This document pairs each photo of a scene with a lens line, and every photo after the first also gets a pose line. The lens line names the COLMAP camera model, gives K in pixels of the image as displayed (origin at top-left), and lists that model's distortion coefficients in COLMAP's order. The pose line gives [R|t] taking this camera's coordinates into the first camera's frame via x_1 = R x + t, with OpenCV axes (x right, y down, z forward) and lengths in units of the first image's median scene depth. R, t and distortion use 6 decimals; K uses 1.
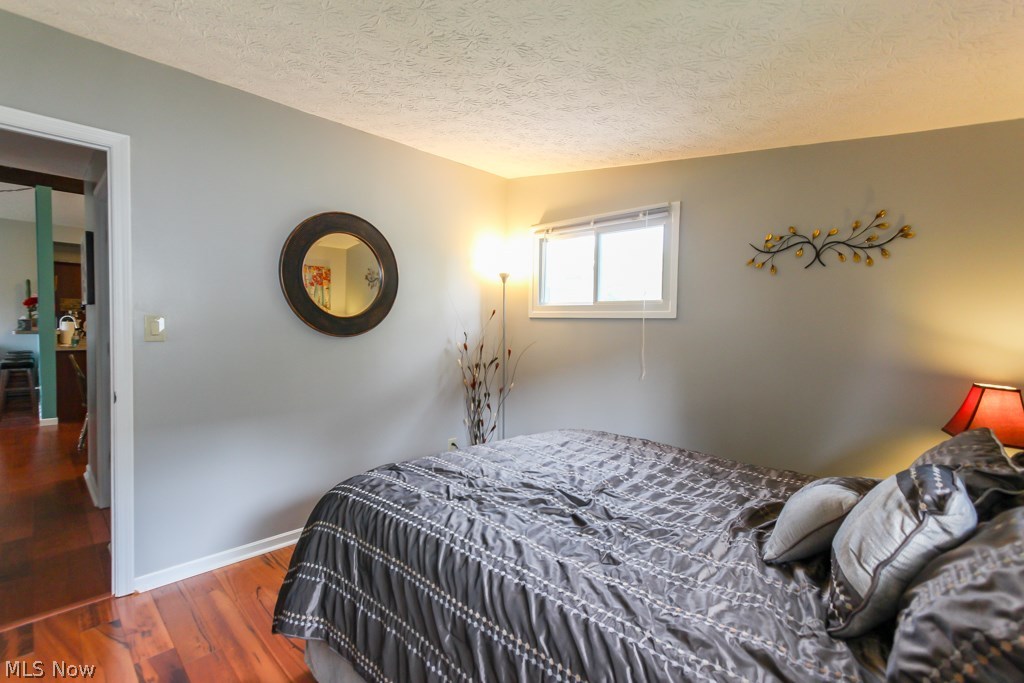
lens RADIAL K [[471.5, 0, 510.2], [0, 471.5, 342.2], [0, 0, 1]] dist [0.005254, 0.002218]
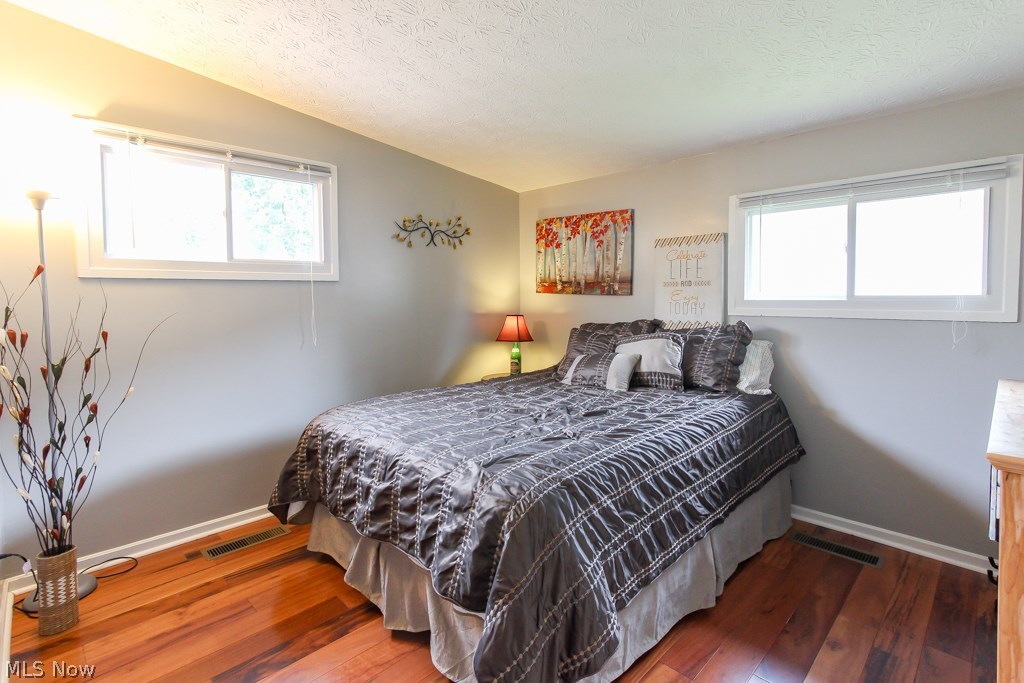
lens RADIAL K [[471.5, 0, 510.5], [0, 471.5, 337.4], [0, 0, 1]] dist [0.005254, 0.002218]
pose [[0.029216, -0.112249, 0.993251, -0.677763], [0.050356, 0.992578, 0.110692, -0.023309], [-0.998304, 0.046782, 0.034652, 0.594244]]
